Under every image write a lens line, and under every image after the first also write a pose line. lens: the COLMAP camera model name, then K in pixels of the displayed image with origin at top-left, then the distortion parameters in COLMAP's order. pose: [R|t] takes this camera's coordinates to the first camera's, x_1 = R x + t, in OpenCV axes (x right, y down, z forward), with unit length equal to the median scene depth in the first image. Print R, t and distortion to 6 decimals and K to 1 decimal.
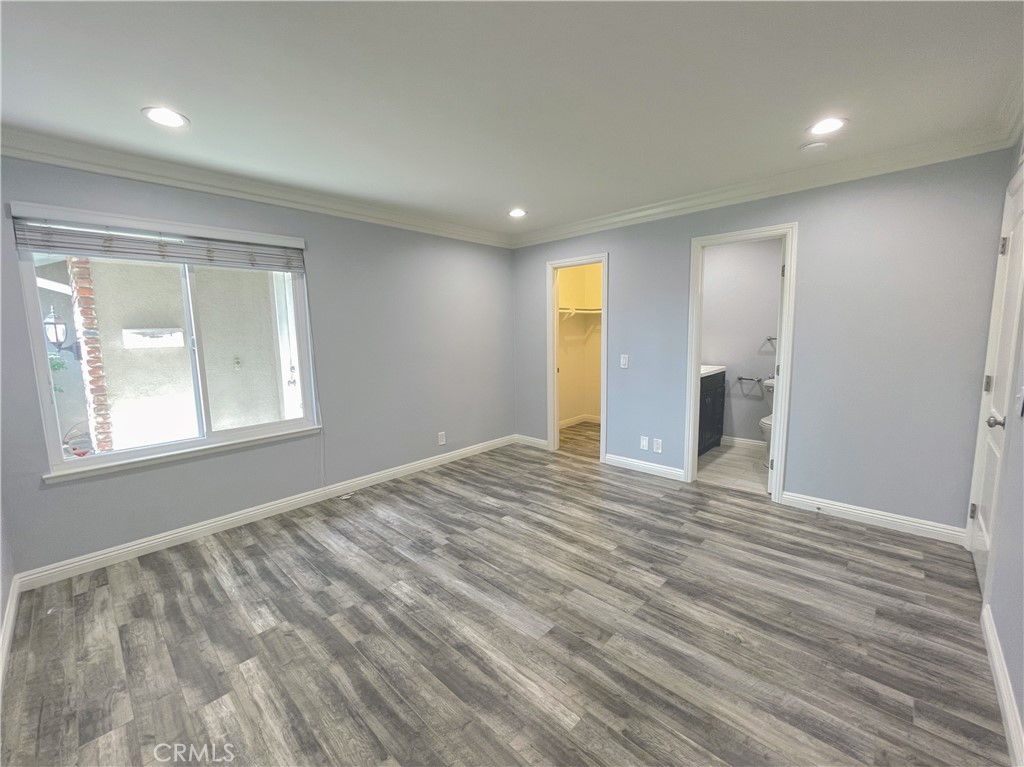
lens RADIAL K [[413.2, 0, 510.5], [0, 413.2, 381.1], [0, 0, 1]] dist [-0.002630, 0.000243]
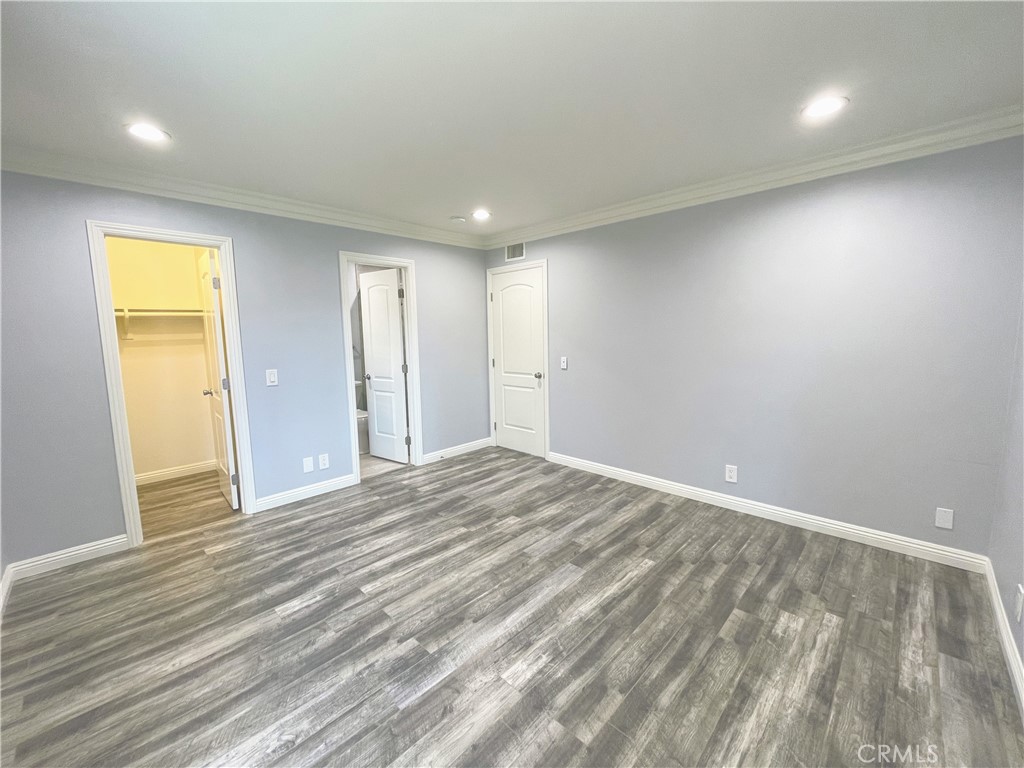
lens RADIAL K [[413.2, 0, 506.6], [0, 413.2, 377.3], [0, 0, 1]] dist [-0.002630, 0.000243]
pose [[0.026901, -0.090525, 0.995531, -0.856921], [0.141292, 0.986237, 0.085862, -0.083882], [-0.989602, 0.138351, 0.039321, 0.816718]]
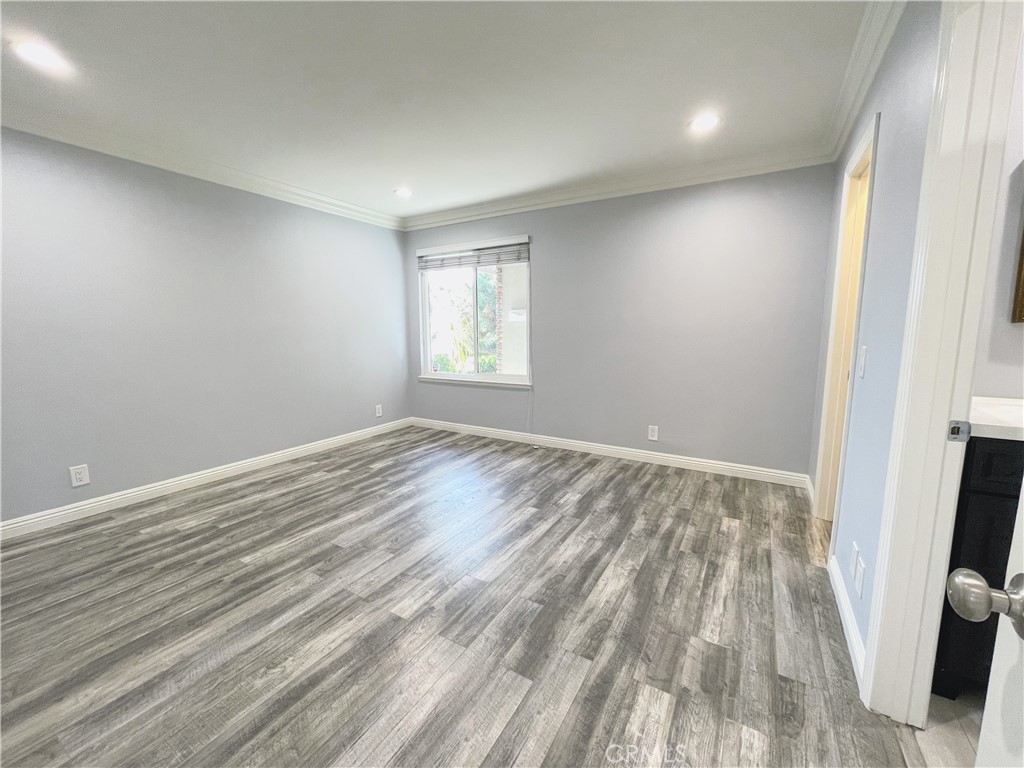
lens RADIAL K [[413.2, 0, 519.0], [0, 413.2, 383.9], [0, 0, 1]] dist [-0.002630, 0.000243]
pose [[0.231681, 0.147678, -0.961517, 0.985325], [-0.121909, 0.985025, 0.121914, -0.053823], [0.965123, 0.088972, 0.246215, 0.883980]]
